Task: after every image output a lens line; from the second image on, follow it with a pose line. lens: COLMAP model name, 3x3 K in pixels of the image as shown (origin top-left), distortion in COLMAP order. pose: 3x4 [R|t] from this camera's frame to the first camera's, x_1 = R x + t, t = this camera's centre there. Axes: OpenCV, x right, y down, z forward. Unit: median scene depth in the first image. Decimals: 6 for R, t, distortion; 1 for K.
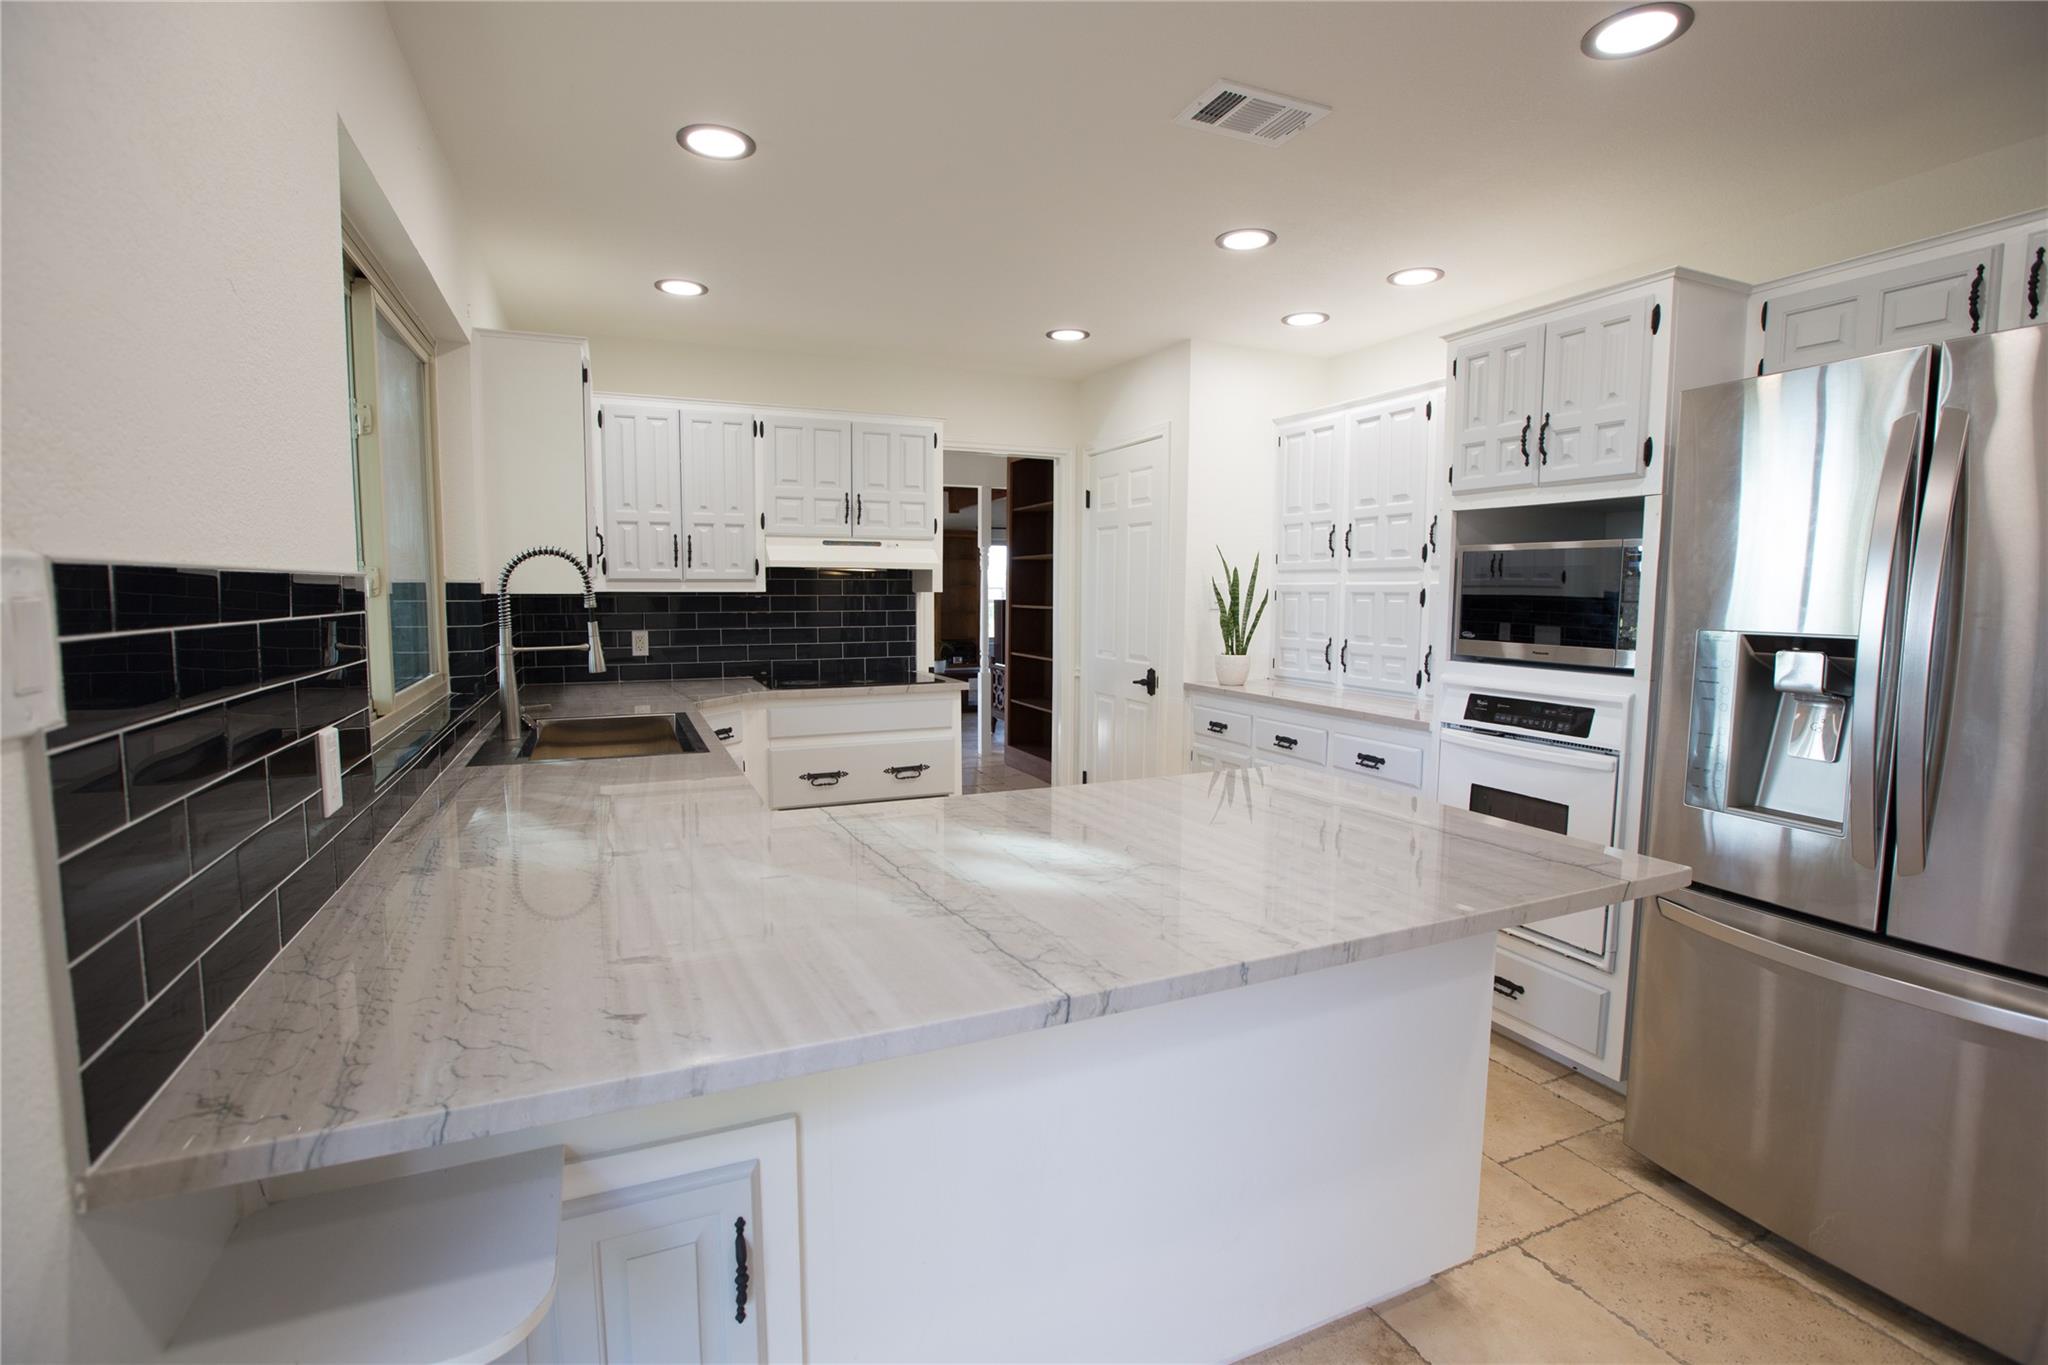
lens RADIAL K [[946.9, 0, 1041.7], [0, 946.9, 677.0], [0, 0, 1]] dist [-0.033652, 0.009349]
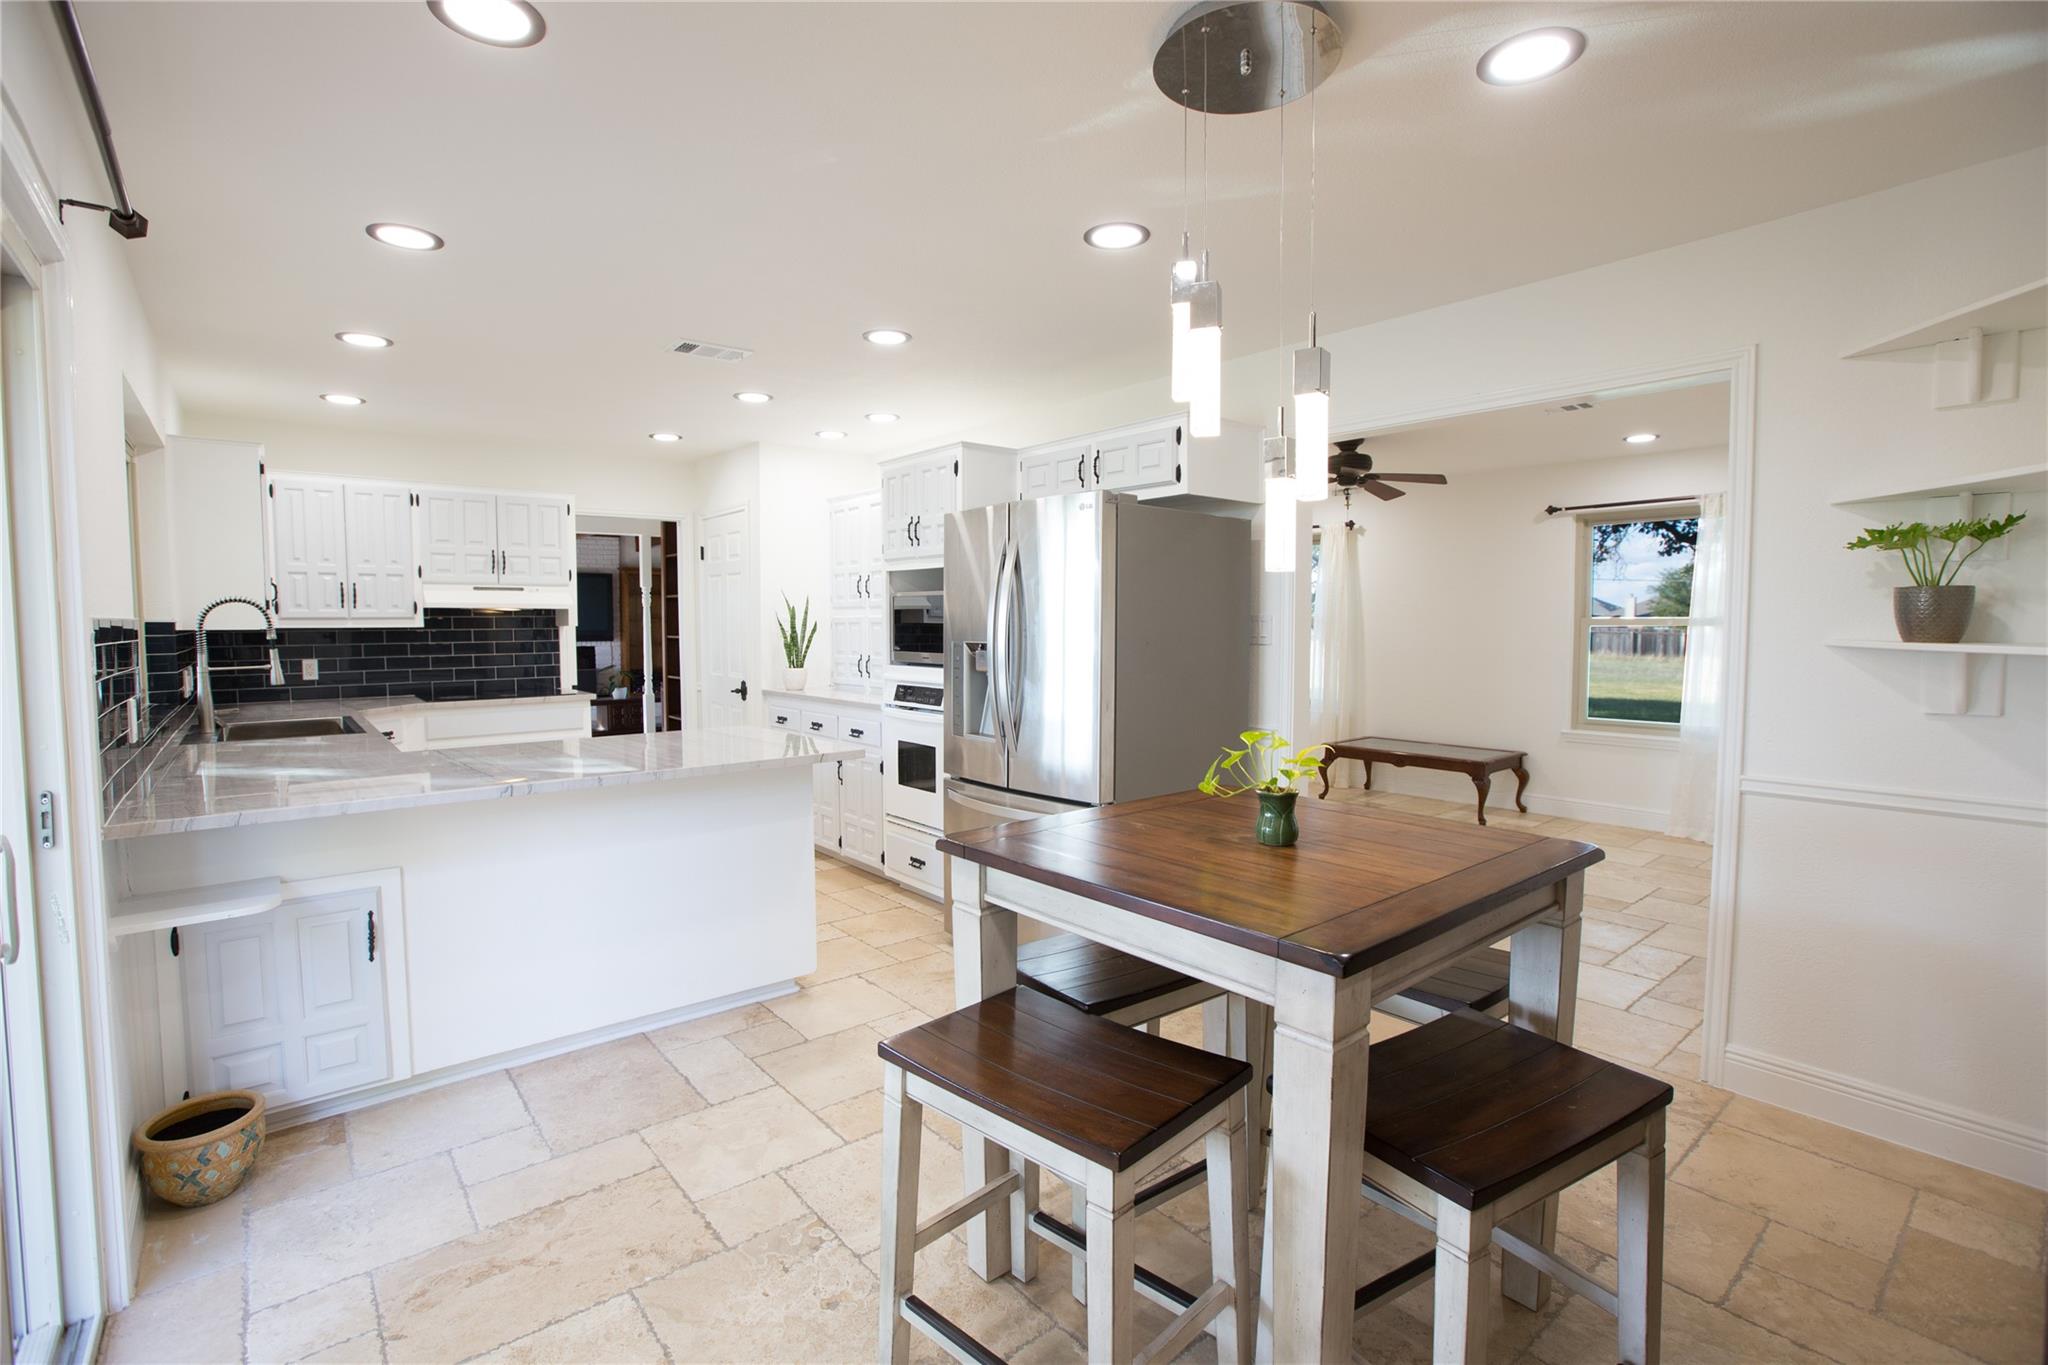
lens RADIAL K [[946.9, 0, 1030.4], [0, 946.9, 681.9], [0, 0, 1]] dist [-0.033652, 0.009349]
pose [[0.966388, -0.024662, 0.255902, 0.191834], [0.031766, 0.999215, -0.023663, 0.043502], [-0.255117, 0.030997, 0.966413, -0.465840]]
